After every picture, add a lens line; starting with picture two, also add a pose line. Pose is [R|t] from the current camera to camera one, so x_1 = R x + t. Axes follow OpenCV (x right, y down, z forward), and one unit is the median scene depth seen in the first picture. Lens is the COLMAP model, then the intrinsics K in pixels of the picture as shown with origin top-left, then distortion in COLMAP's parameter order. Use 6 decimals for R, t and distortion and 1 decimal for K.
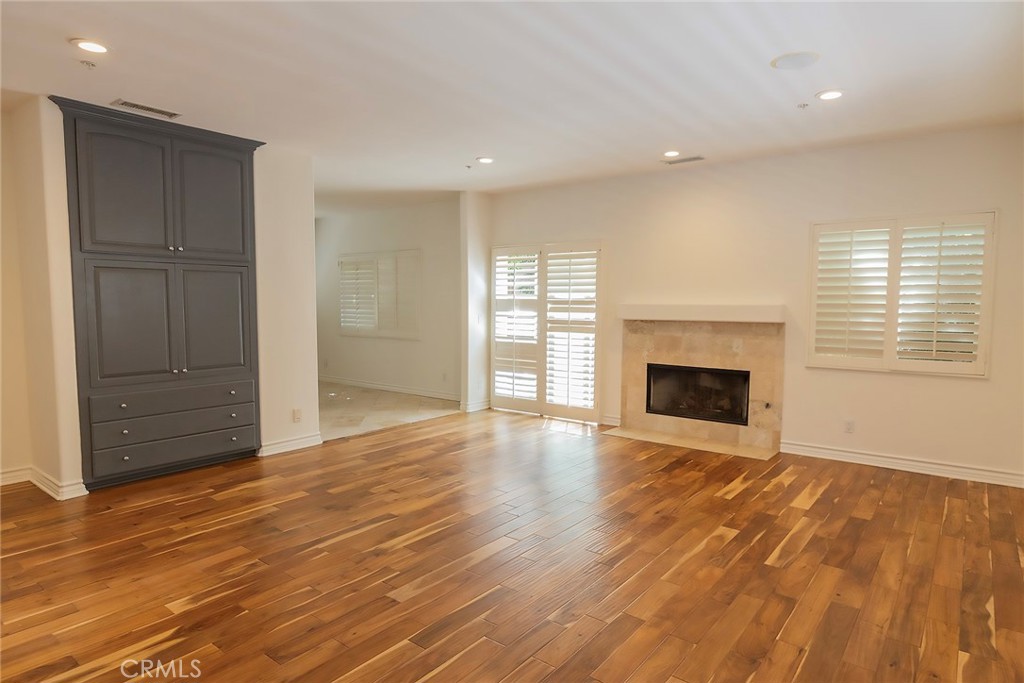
lens RADIAL K [[587.1, 0, 513.8], [0, 587.1, 343.5], [0, 0, 1]] dist [-0.000296, -0.002209]
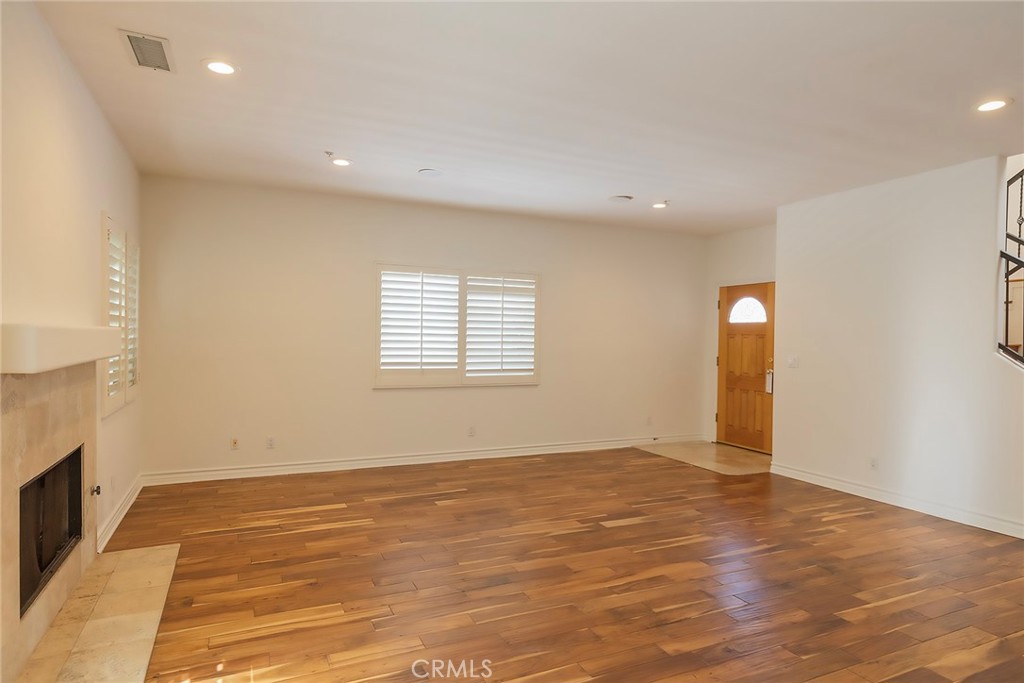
lens RADIAL K [[587.1, 0, 513.6], [0, 587.1, 342.8], [0, 0, 1]] dist [-0.000296, -0.002209]
pose [[-0.890940, -0.022025, 0.453586, -0.355005], [0.015378, 0.996787, 0.078607, -0.136464], [-0.453860, 0.077010, -0.887739, 1.963292]]
